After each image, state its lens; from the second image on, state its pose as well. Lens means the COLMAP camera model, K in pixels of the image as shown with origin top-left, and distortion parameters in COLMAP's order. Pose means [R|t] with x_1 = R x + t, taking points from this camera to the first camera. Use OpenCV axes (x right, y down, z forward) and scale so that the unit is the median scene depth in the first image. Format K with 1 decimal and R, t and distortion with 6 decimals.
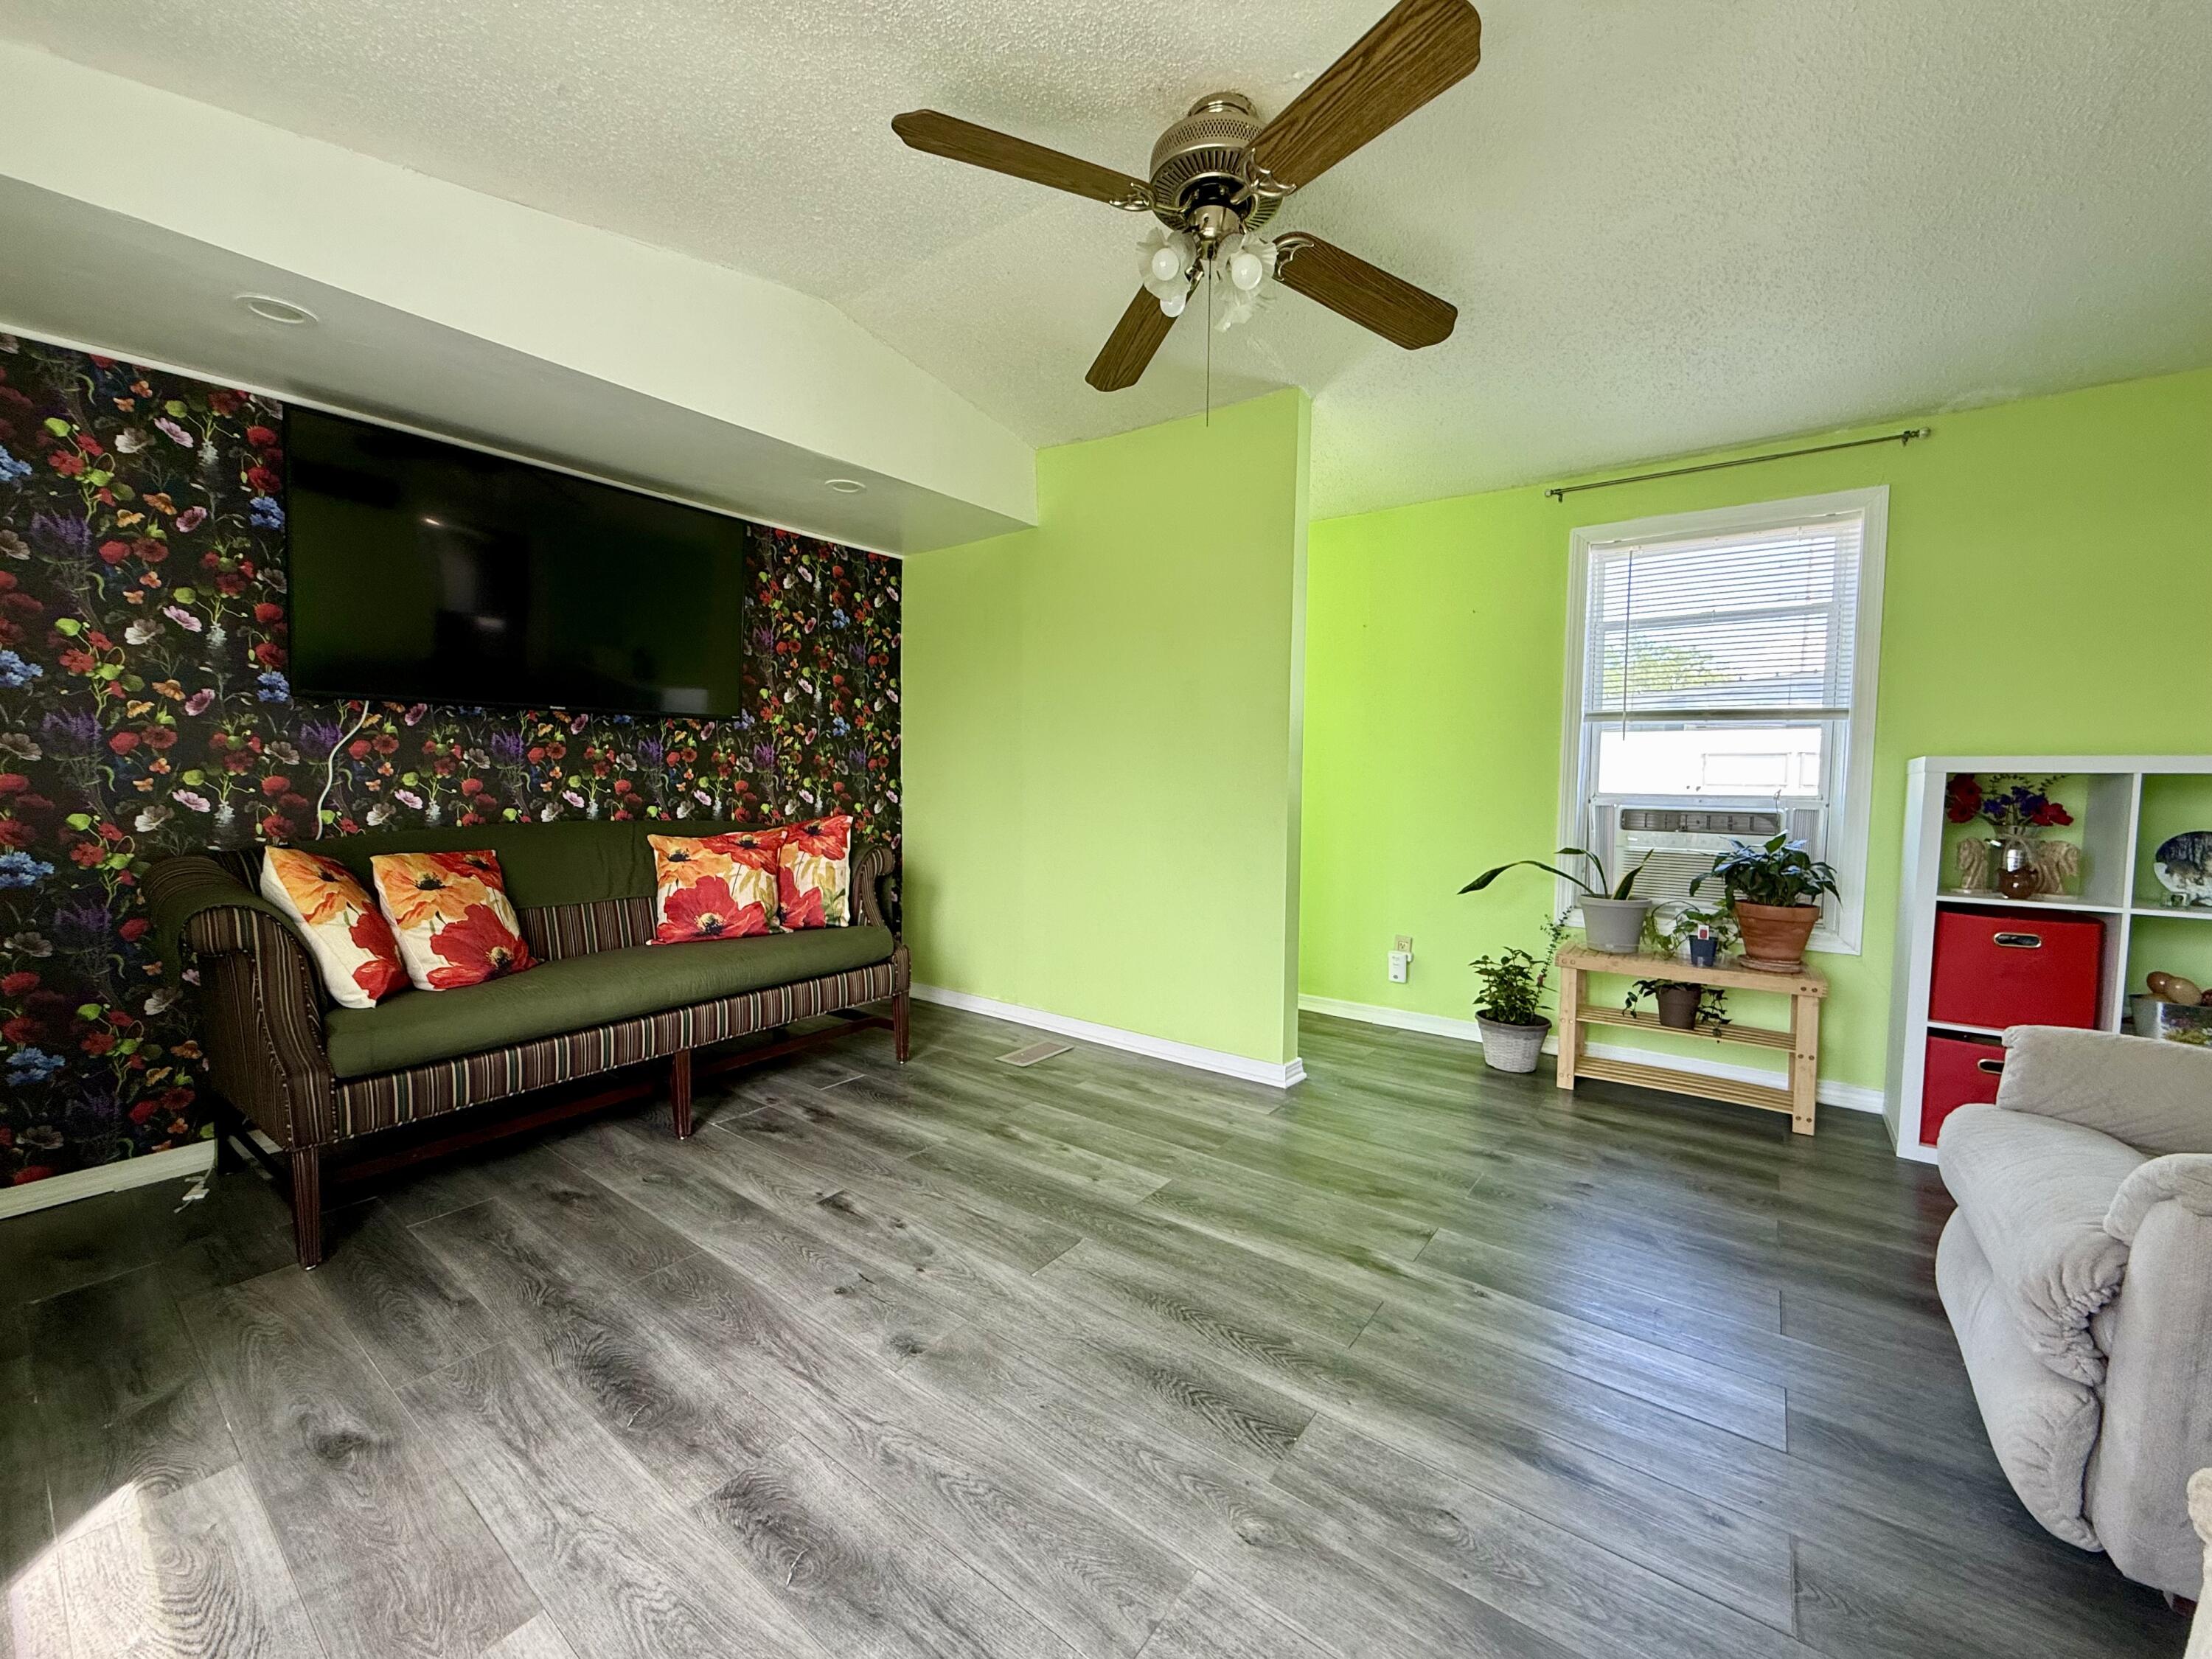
lens RADIAL K [[877.9, 0, 1100.1], [0, 877.9, 828.8], [0, 0, 1]] dist [-0.000311, -0.000013]
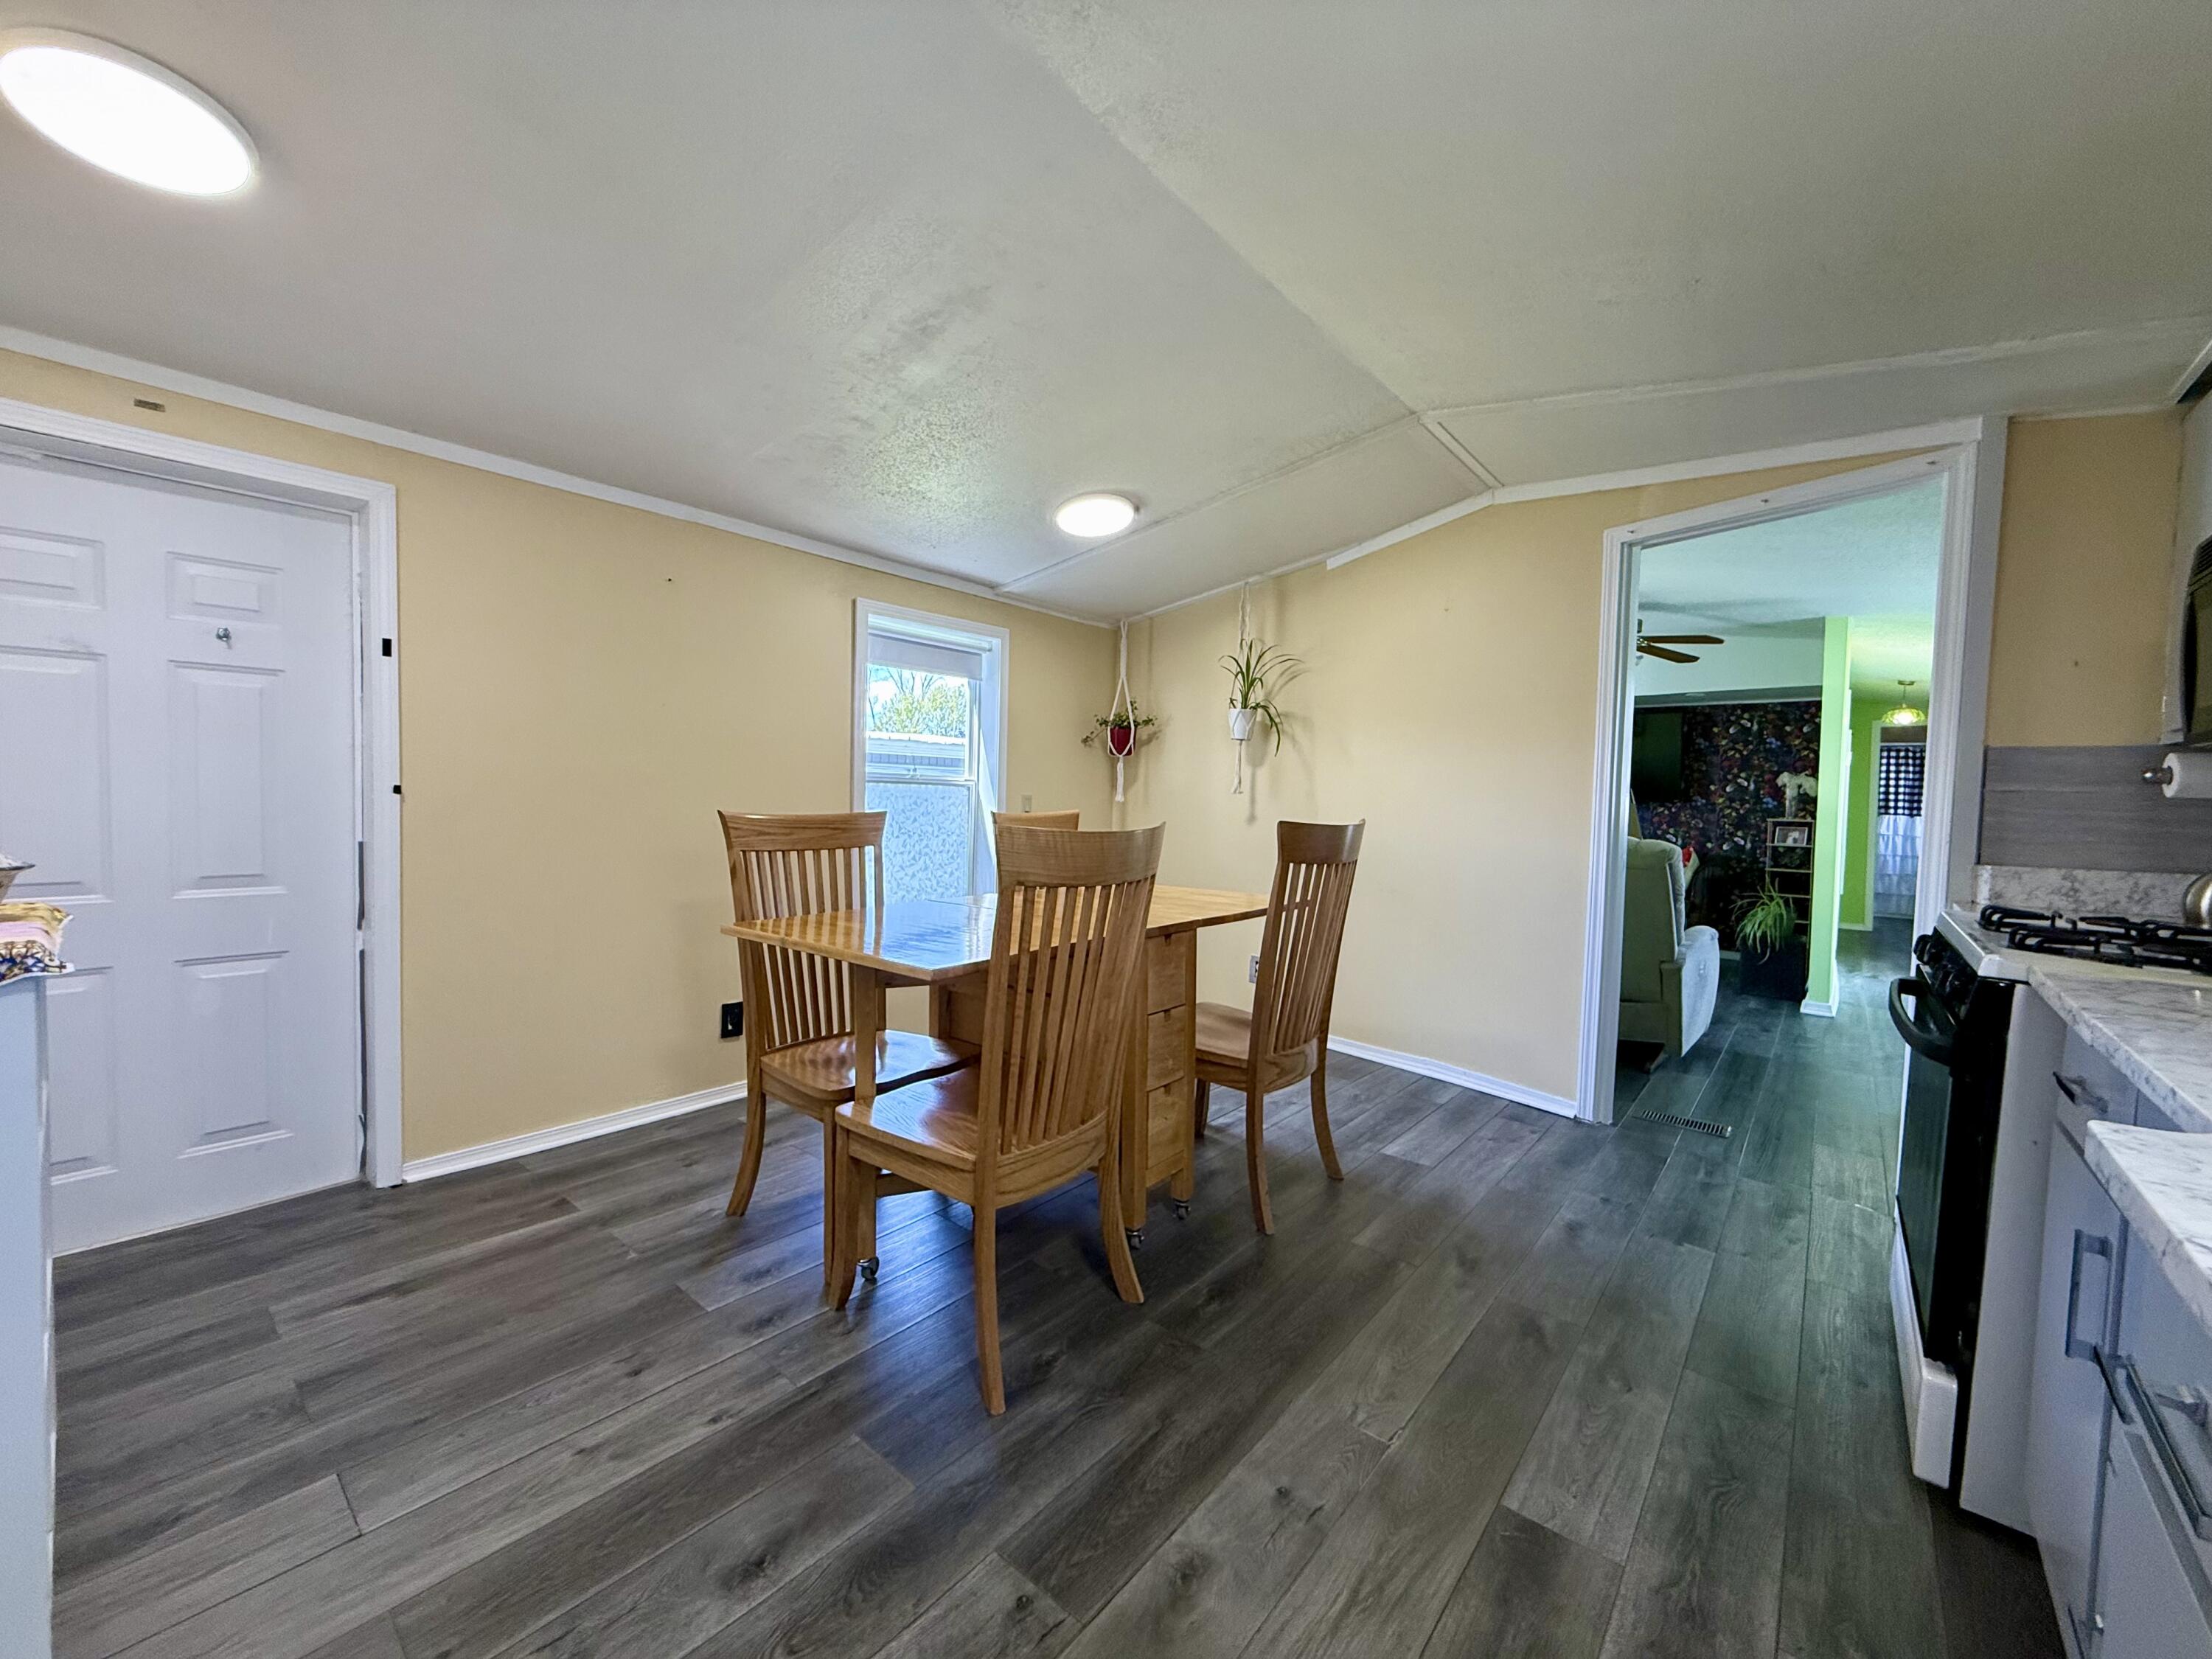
lens RADIAL K [[877.9, 0, 1101.9], [0, 877.9, 830.0], [0, 0, 1]] dist [-0.000311, -0.000013]
pose [[-0.051809, 0.026192, -0.998313, 2.717604], [-0.088170, 0.995632, 0.030698, 0.003732], [0.994757, 0.089611, -0.049273, -0.439842]]
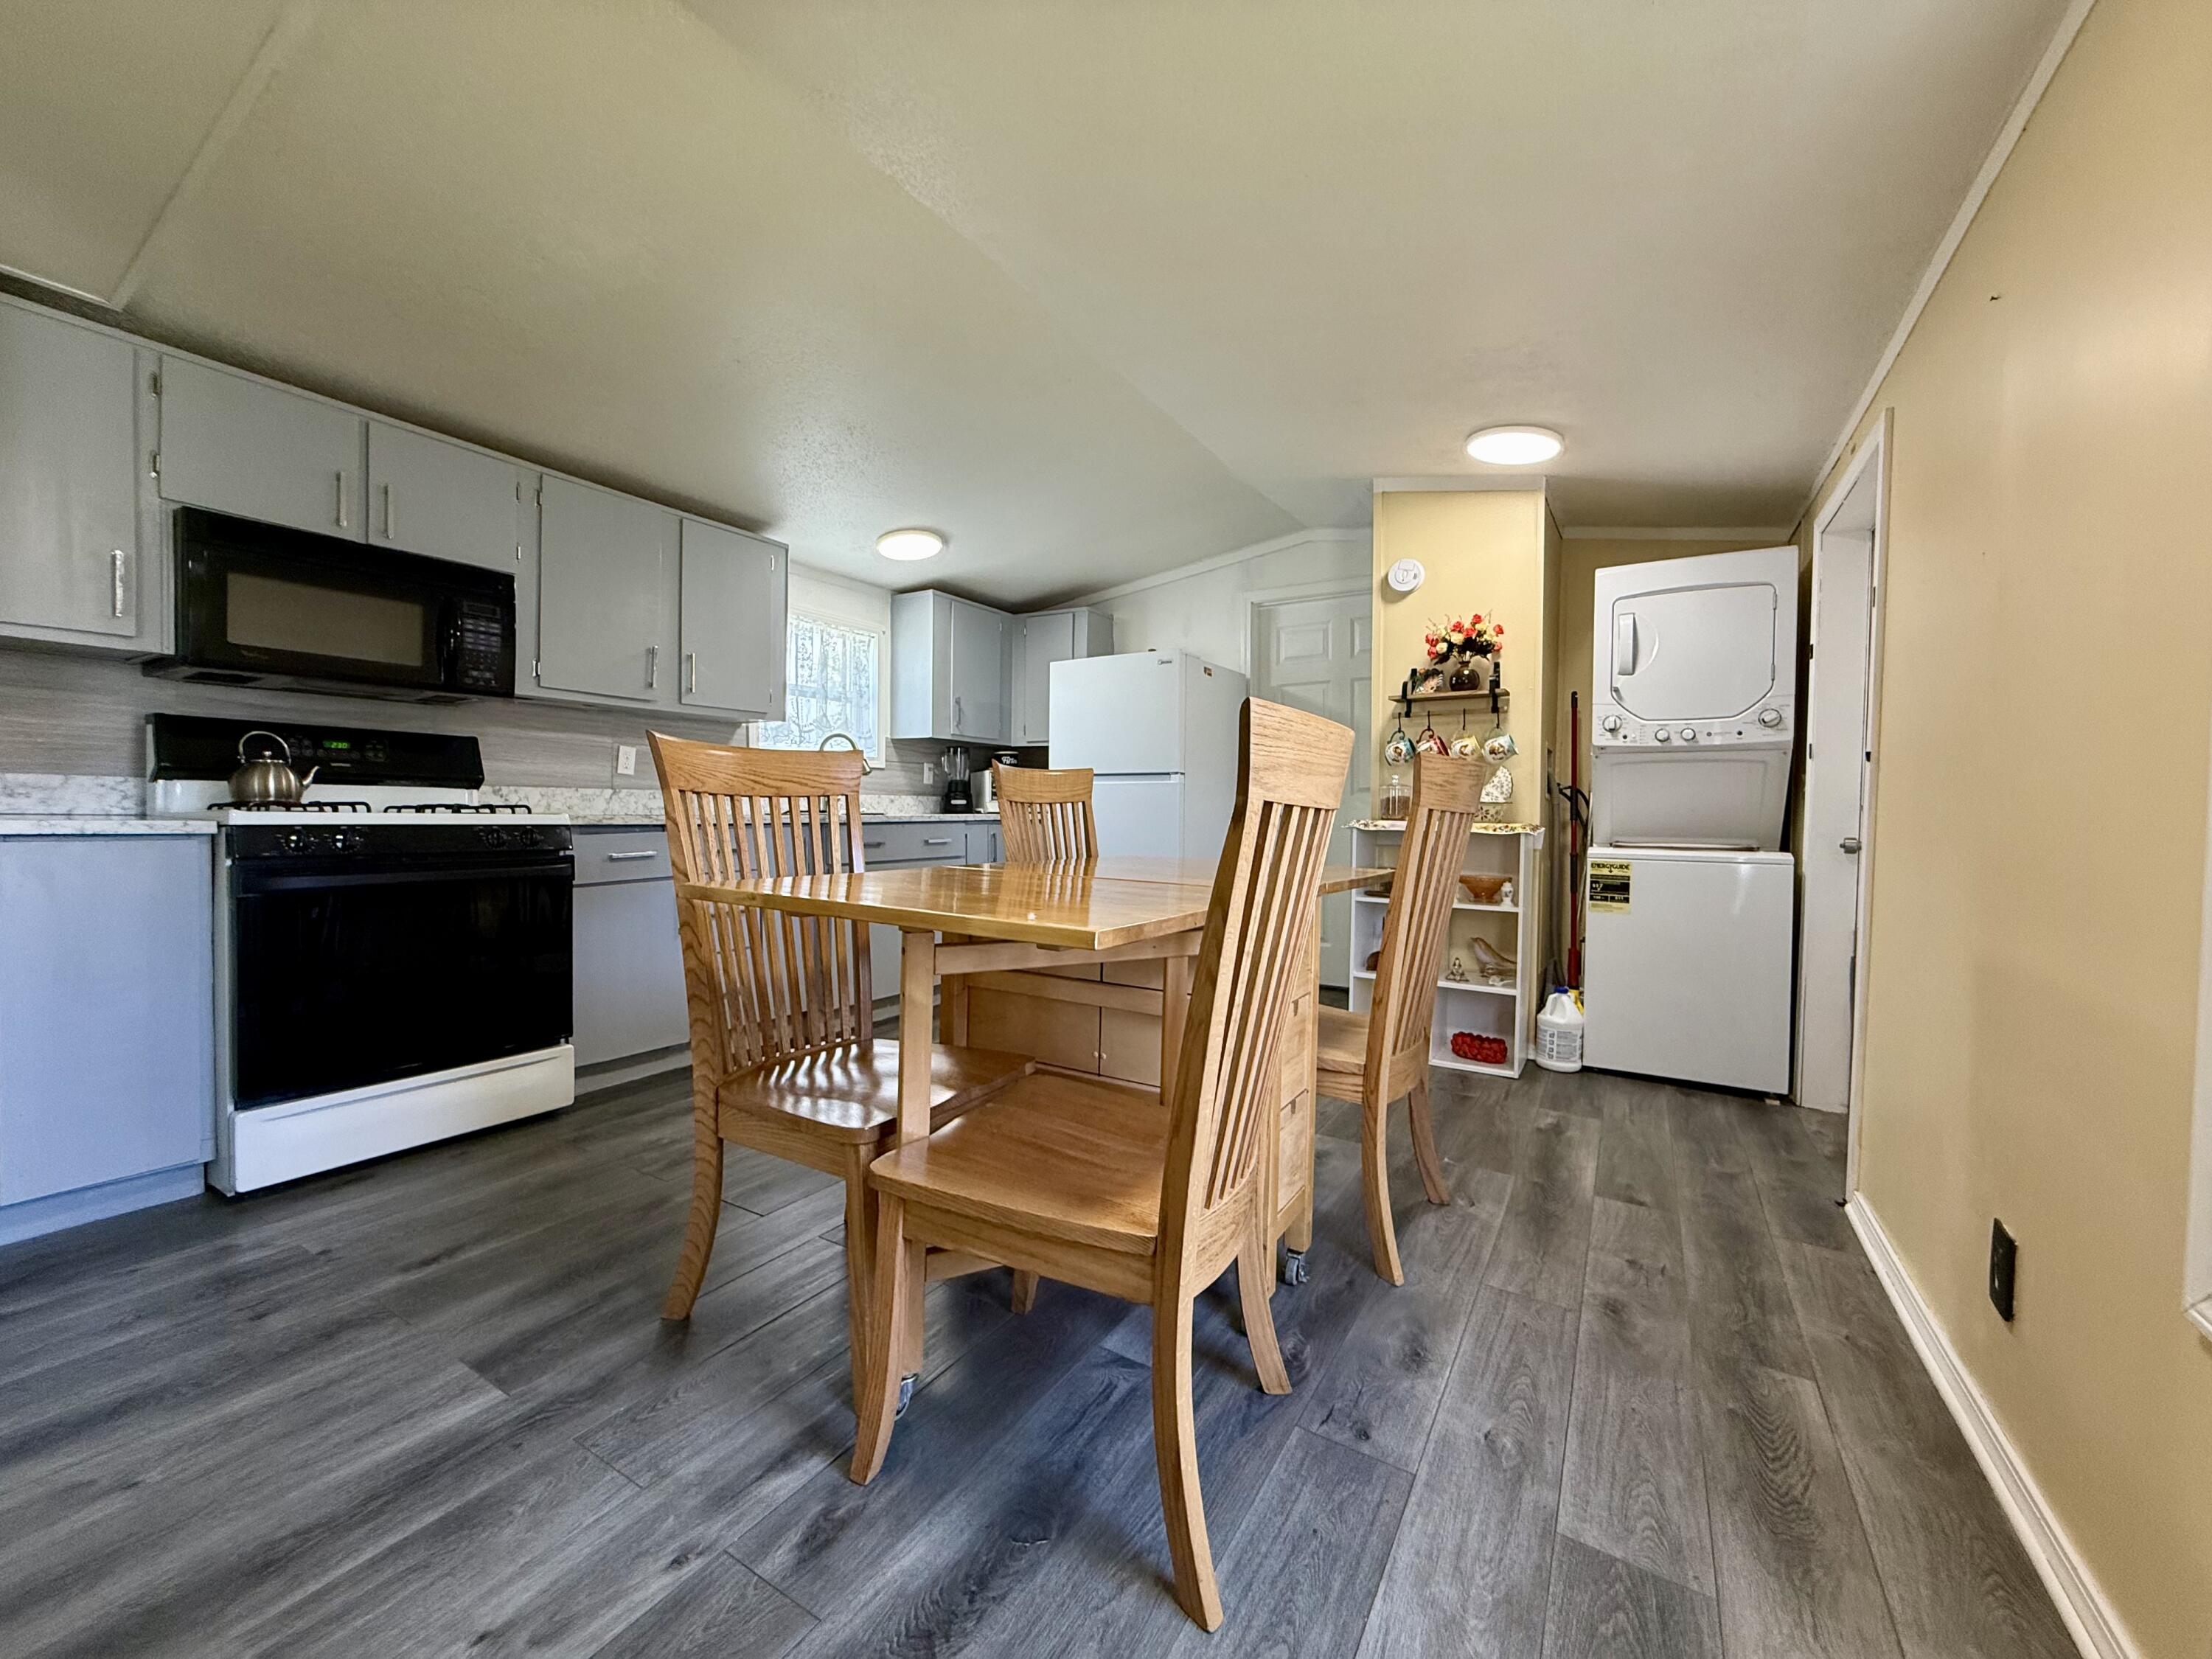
lens RADIAL K [[877.9, 0, 1098.2], [0, 877.9, 828.6], [0, 0, 1]] dist [-0.000311, -0.000013]
pose [[-0.101568, -0.039289, 0.994052, 0.683609], [0.047740, 0.997876, 0.044318, 0.063629], [-0.993682, 0.051957, -0.099477, -0.437216]]
